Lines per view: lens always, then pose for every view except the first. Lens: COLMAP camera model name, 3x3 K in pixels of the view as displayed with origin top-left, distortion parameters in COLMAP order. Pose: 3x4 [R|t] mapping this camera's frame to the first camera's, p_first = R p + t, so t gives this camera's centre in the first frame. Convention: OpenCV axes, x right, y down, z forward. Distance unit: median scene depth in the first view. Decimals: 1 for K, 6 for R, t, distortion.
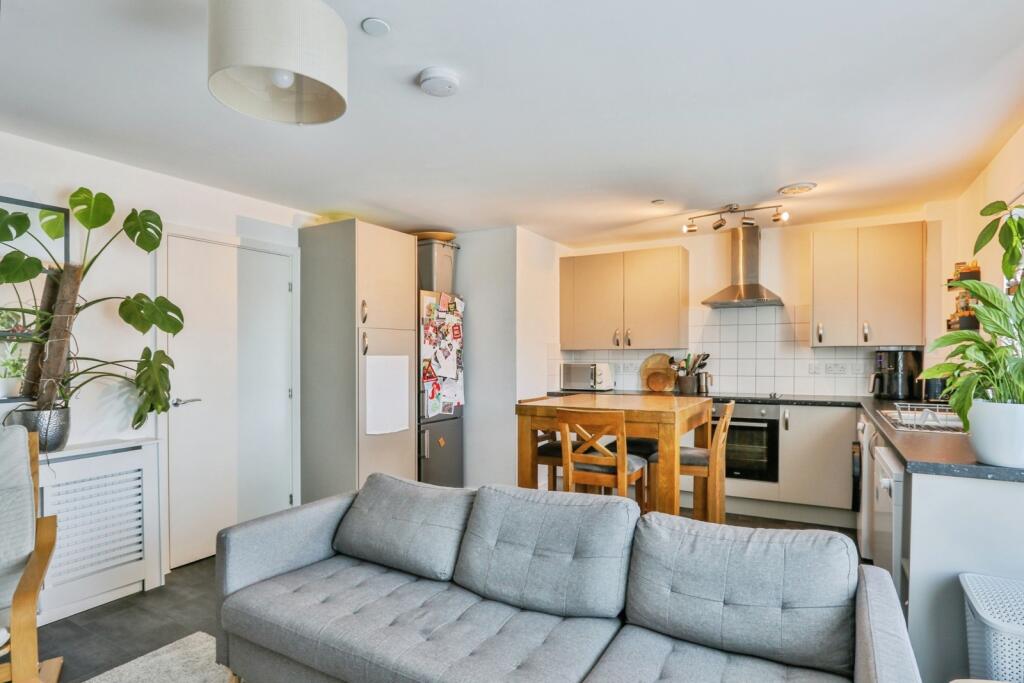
lens RADIAL K [[541.9, 0, 513.0], [0, 541.9, 356.1], [0, 0, 1]] dist [-0.033804, 0.001017]
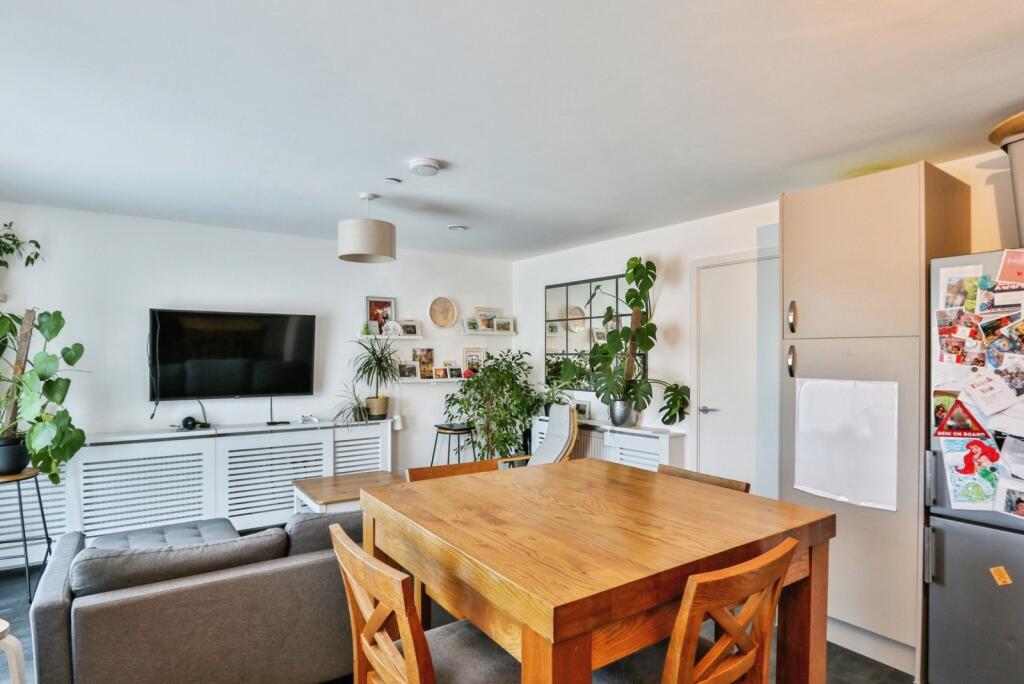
lens RADIAL K [[541.9, 0, 513.0], [0, 541.9, 356.6], [0, 0, 1]] dist [-0.033804, 0.001017]
pose [[-0.426395, 0.009008, -0.904492, 0.455471], [-0.003439, 0.999927, 0.011580, -0.031026], [0.904530, 0.008048, -0.426333, 0.831129]]
